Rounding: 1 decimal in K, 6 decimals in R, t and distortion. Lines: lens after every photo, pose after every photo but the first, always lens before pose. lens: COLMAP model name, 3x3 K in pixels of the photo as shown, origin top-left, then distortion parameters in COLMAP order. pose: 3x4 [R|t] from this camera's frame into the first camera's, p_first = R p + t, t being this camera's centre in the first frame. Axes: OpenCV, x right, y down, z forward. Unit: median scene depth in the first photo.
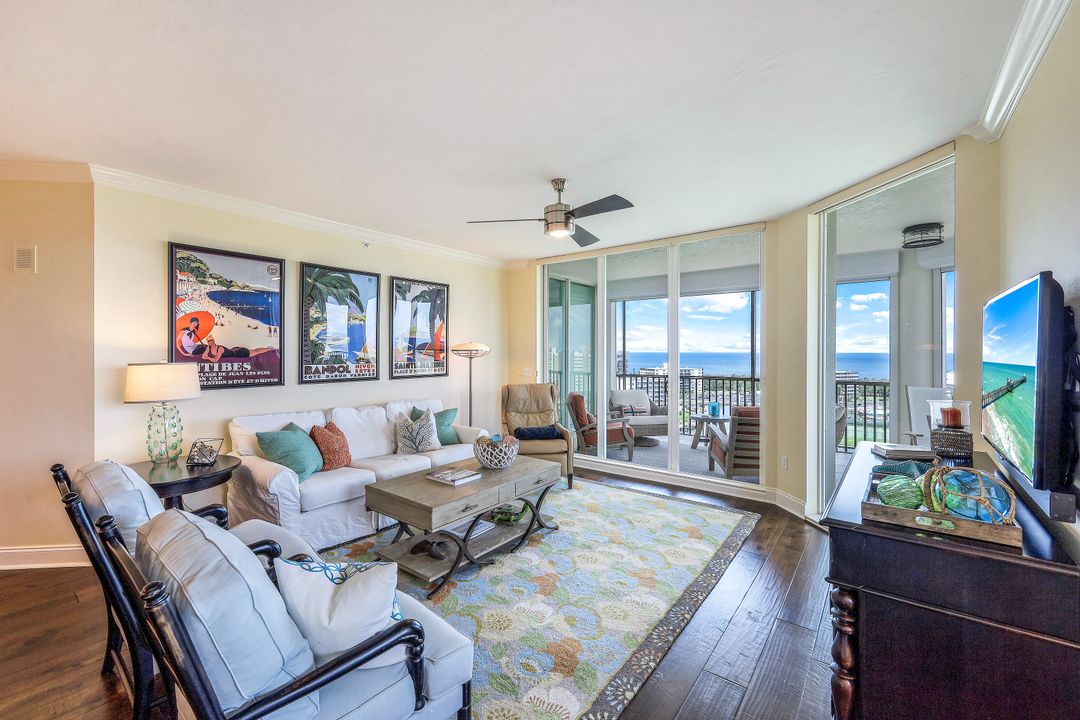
lens RADIAL K [[440.0, 0, 534.4], [0, 440.0, 354.3], [0, 0, 1]] dist [-0.000923, -0.000361]
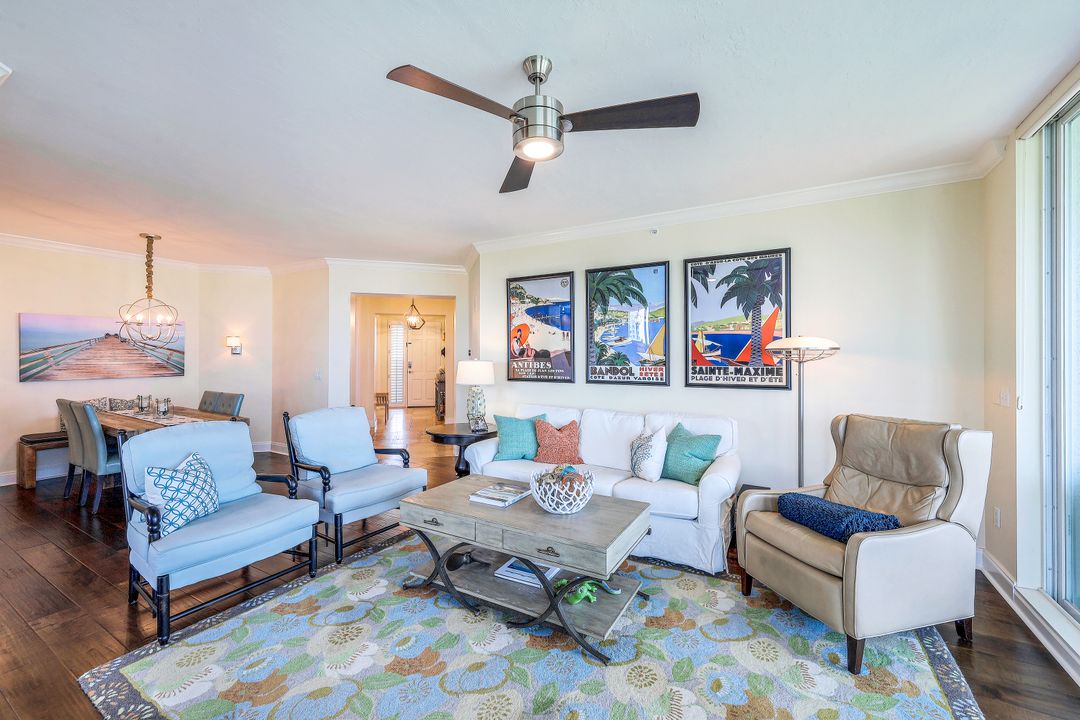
lens RADIAL K [[440.0, 0, 534.4], [0, 440.0, 354.3], [0, 0, 1]] dist [-0.000923, -0.000361]
pose [[0.138192, -0.013555, -0.990313, 0.536314], [-0.011215, 0.999821, -0.015250, 0.015602], [0.990342, 0.013214, 0.138015, 0.751016]]
